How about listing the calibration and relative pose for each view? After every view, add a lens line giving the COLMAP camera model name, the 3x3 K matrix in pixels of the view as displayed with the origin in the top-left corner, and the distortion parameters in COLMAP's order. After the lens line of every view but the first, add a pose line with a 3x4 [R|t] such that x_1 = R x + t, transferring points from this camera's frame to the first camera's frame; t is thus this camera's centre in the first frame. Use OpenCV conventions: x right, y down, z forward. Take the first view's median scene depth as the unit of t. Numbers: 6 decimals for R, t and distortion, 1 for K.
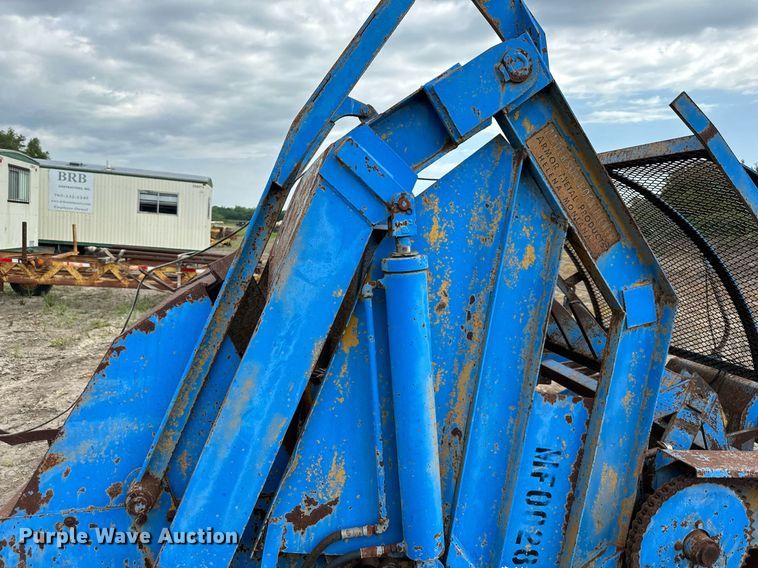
lens RADIAL K [[540.3, 0, 383.4], [0, 540.3, 285.7], [0, 0, 1]] dist [0.014072, -0.015897]
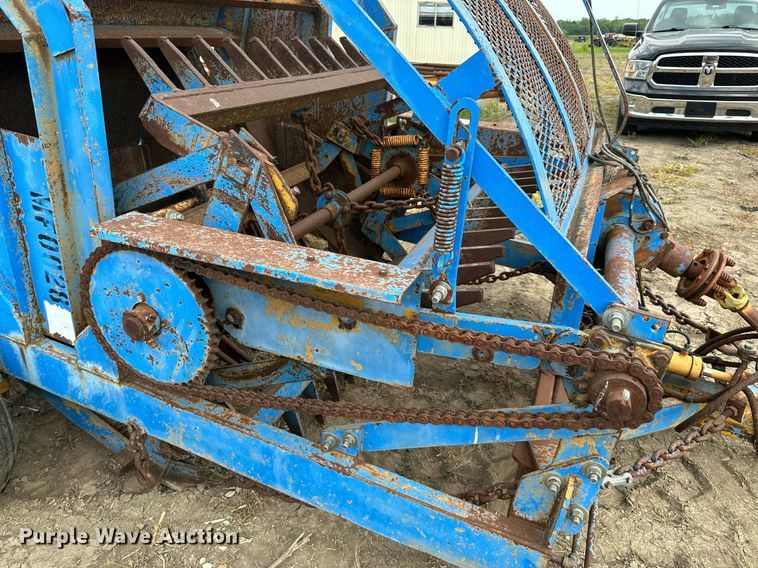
lens RADIAL K [[540.3, 0, 393.9], [0, 540.3, 283.7], [0, 0, 1]] dist [0.014072, -0.015897]
pose [[0.833343, 0.180645, -0.522405, 1.355786], [-0.014749, 0.952021, 0.305677, 0.146064], [0.552559, -0.247029, 0.796024, 0.530563]]
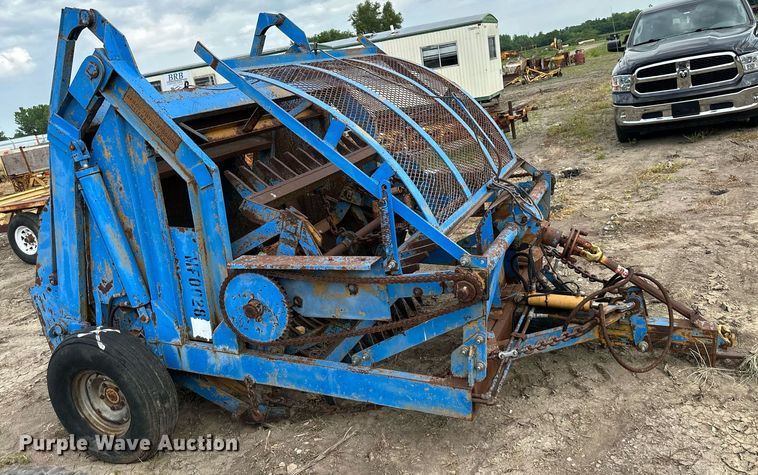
lens RADIAL K [[626.1, 0, 397.3], [0, 626.1, 237.3], [0, 0, 1]] dist [0.056482, -0.026310]
pose [[0.798750, -0.046449, -0.599867, 2.150334], [0.158242, 0.978133, 0.134968, 0.056059], [0.580481, -0.202730, 0.788633, -0.278971]]
